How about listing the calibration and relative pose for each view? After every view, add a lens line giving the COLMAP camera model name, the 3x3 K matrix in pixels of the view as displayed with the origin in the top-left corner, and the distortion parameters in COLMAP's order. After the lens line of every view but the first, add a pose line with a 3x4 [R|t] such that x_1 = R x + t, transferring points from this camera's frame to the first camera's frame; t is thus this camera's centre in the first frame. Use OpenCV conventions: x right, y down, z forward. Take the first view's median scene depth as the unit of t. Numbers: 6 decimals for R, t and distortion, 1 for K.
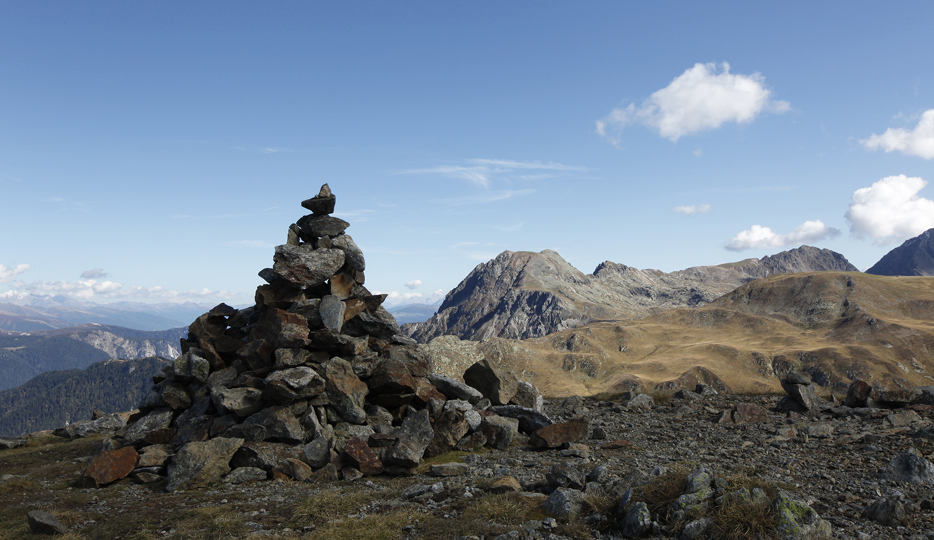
lens RADIAL K [[867.2, 0, 467.0], [0, 867.2, 270.0], [0, 0, 1]] dist [0.011423, 0.018413]
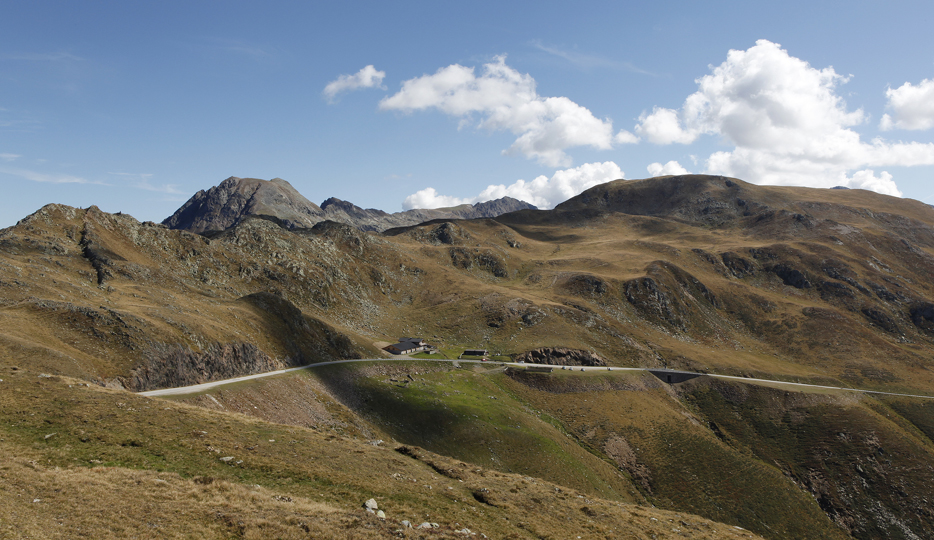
lens RADIAL K [[794.1, 0, 467.0], [0, 794.1, 270.0], [0, 0, 1]] dist [-0.080166, 0.004059]
pose [[0.926390, 0.019195, 0.376076, -0.038202], [-0.038620, 0.998277, 0.044182, 0.032034], [-0.374580, -0.055454, 0.925535, 0.155611]]
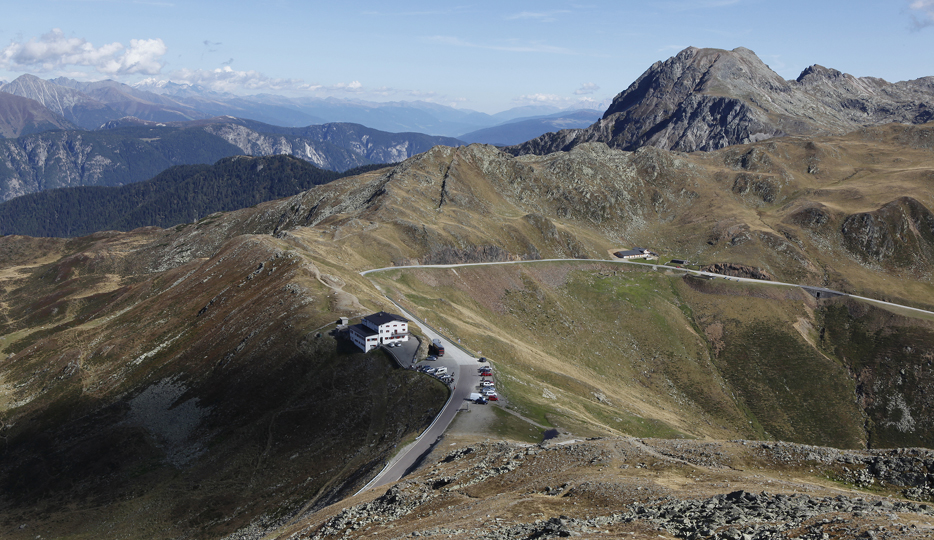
lens RADIAL K [[997.7, 0, 467.0], [0, 997.7, 270.0], [0, 0, 1]] dist [-0.107207, 0.211528]
pose [[0.983585, 0.067955, -0.167159, 0.009248], [-0.033291, 0.978813, 0.202030, 0.002779], [0.177346, -0.193149, 0.965009, 0.016631]]
